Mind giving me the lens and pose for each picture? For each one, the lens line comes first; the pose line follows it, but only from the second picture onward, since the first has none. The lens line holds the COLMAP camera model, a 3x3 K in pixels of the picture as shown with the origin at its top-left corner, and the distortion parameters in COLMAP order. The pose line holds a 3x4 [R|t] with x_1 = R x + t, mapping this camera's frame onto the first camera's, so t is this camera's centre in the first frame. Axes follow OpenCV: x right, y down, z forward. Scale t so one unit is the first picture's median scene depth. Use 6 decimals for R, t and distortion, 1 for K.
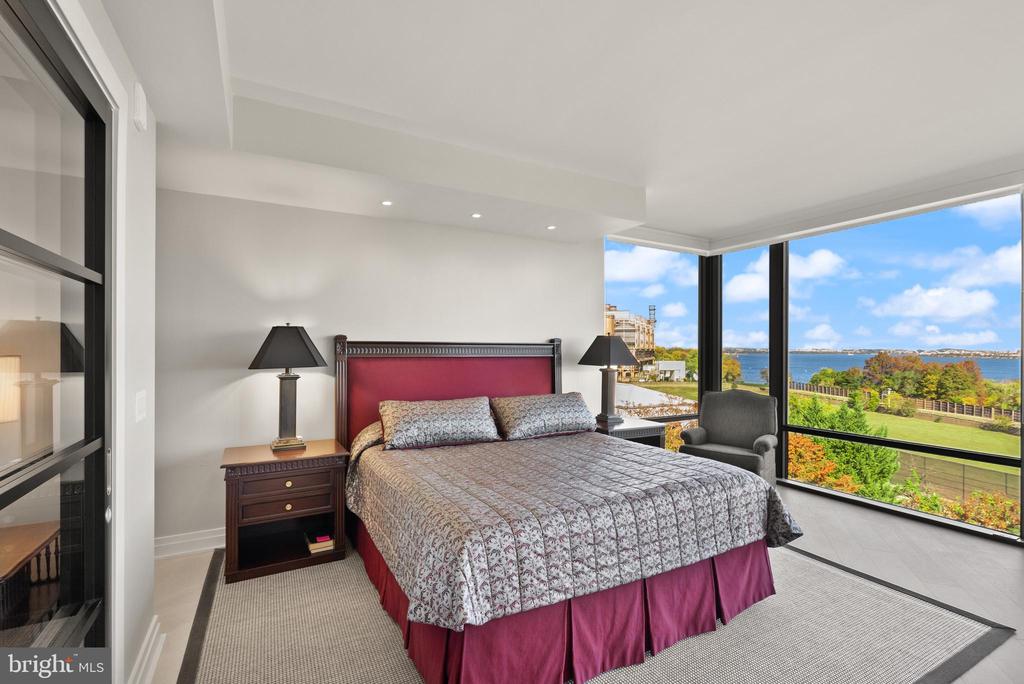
lens RADIAL K [[482.9, 0, 512.0], [0, 482.9, 342.0], [0, 0, 1]] dist [0.000654, 0.000025]
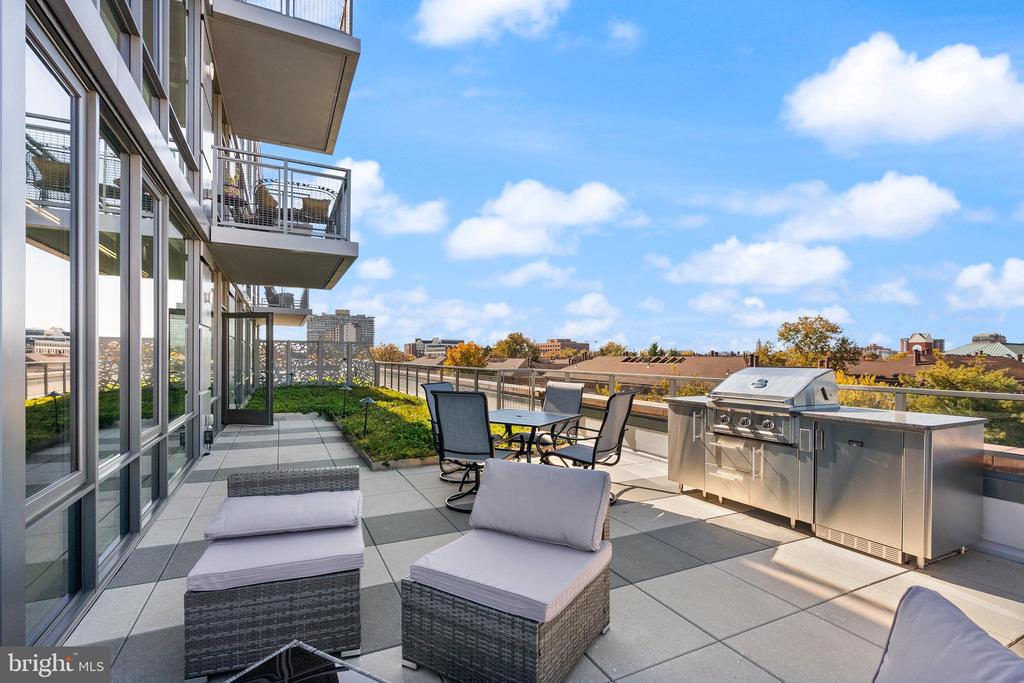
lens RADIAL K [[482.9, 0, 512.0], [0, 482.9, 341.5], [0, 0, 1]] dist [0.000654, 0.000025]
pose [[0.999880, 0.015314, -0.002411, 0.532356], [-0.015272, 0.999747, 0.016528, 0.021804], [0.002664, -0.016489, 0.999860, 0.317853]]
